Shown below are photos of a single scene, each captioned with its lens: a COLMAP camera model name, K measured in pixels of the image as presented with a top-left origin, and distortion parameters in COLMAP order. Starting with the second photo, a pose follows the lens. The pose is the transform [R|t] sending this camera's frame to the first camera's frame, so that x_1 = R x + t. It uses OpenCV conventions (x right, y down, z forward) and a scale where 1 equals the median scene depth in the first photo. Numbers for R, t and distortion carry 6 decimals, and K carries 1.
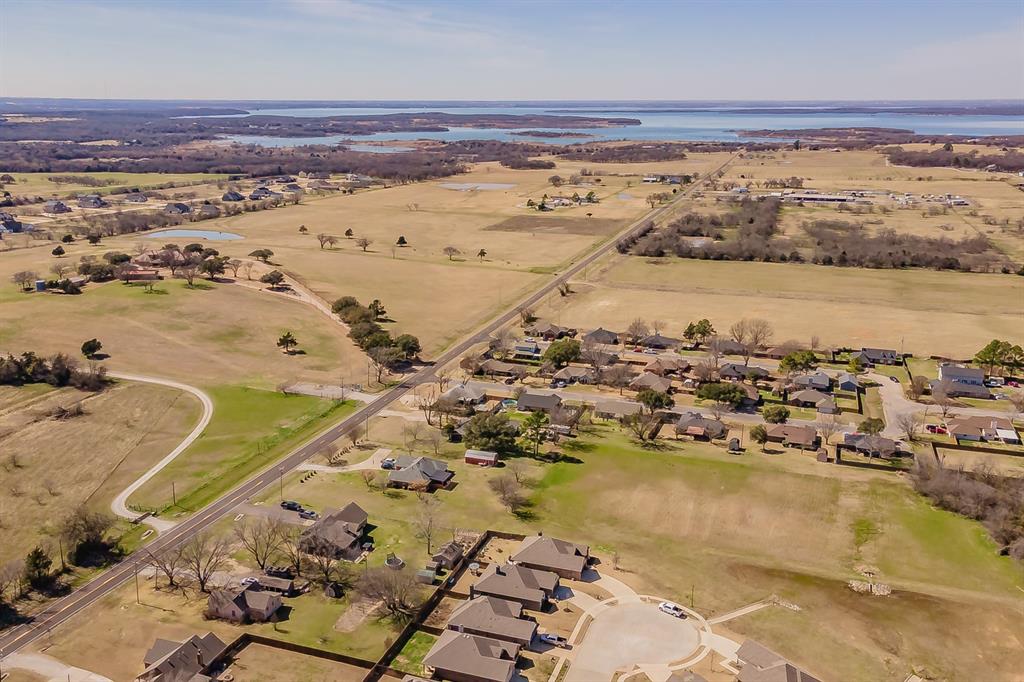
lens RADIAL K [[892.3, 0, 510.0], [0, 892.3, 375.9], [0, 0, 1]] dist [0.017381, 0.016843]
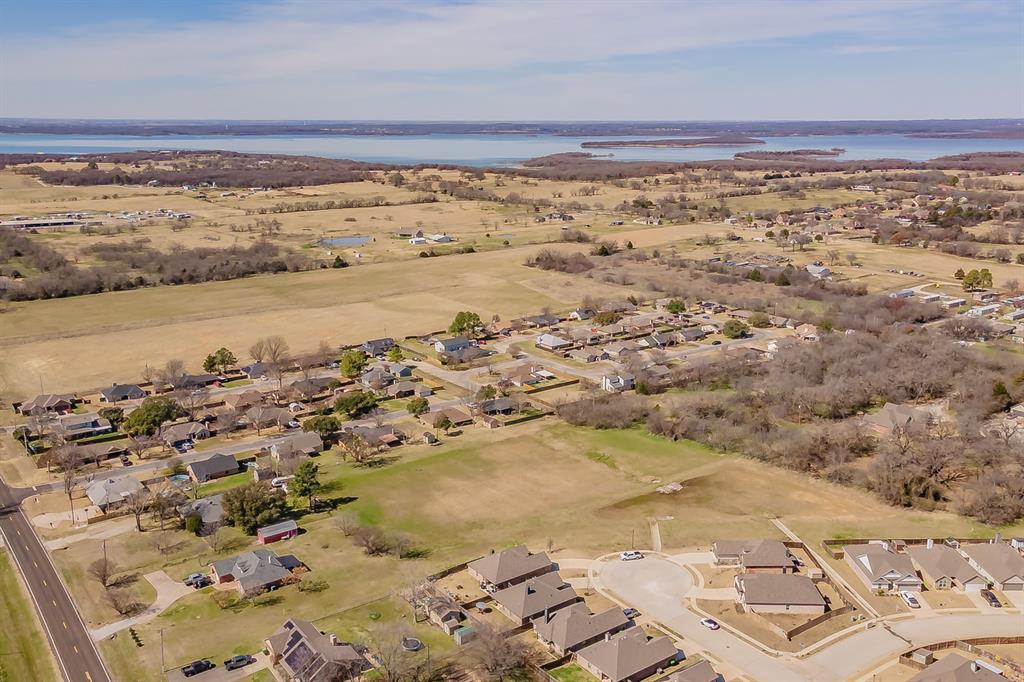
lens RADIAL K [[892.3, 0, 510.0], [0, 892.3, 375.9], [0, 0, 1]] dist [0.017381, 0.016843]
pose [[0.565982, -0.231722, 0.791182, -0.417243], [0.247069, 0.963251, 0.105374, -0.066998], [-0.786525, 0.135837, 0.602435, 0.212181]]
